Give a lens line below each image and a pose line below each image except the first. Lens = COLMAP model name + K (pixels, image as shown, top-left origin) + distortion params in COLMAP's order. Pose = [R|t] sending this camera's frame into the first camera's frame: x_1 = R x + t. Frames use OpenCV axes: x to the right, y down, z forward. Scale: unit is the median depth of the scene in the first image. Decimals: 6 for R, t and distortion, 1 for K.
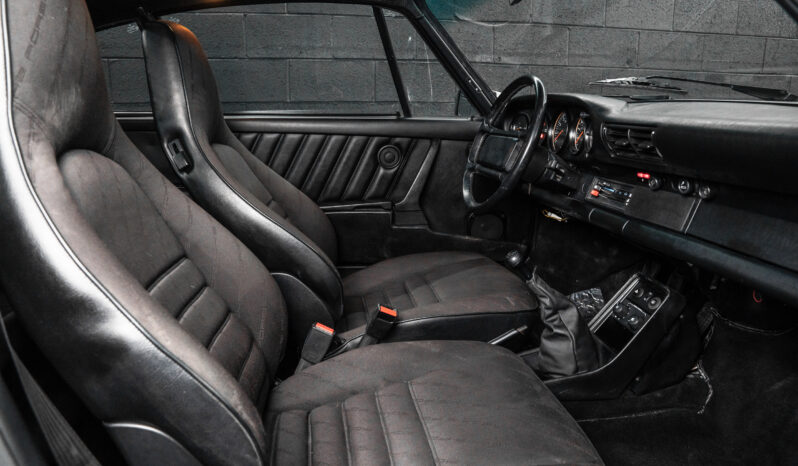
lens RADIAL K [[573.3, 0, 398.9], [0, 573.3, 233.5], [0, 0, 1]] dist [-0.083623, 0.003054]
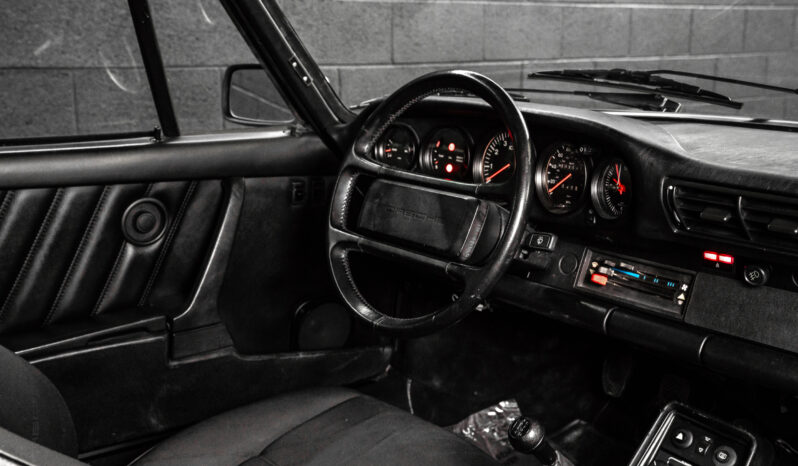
lens RADIAL K [[935.4, 0, 398.4], [0, 935.4, 234.6], [0, 0, 1]] dist [0.067168, 0.000000]
pose [[0.864425, -0.109602, 0.490669, -0.226602], [0.103000, 0.993855, 0.040542, -0.135203], [-0.492098, 0.015494, 0.870402, 0.205222]]
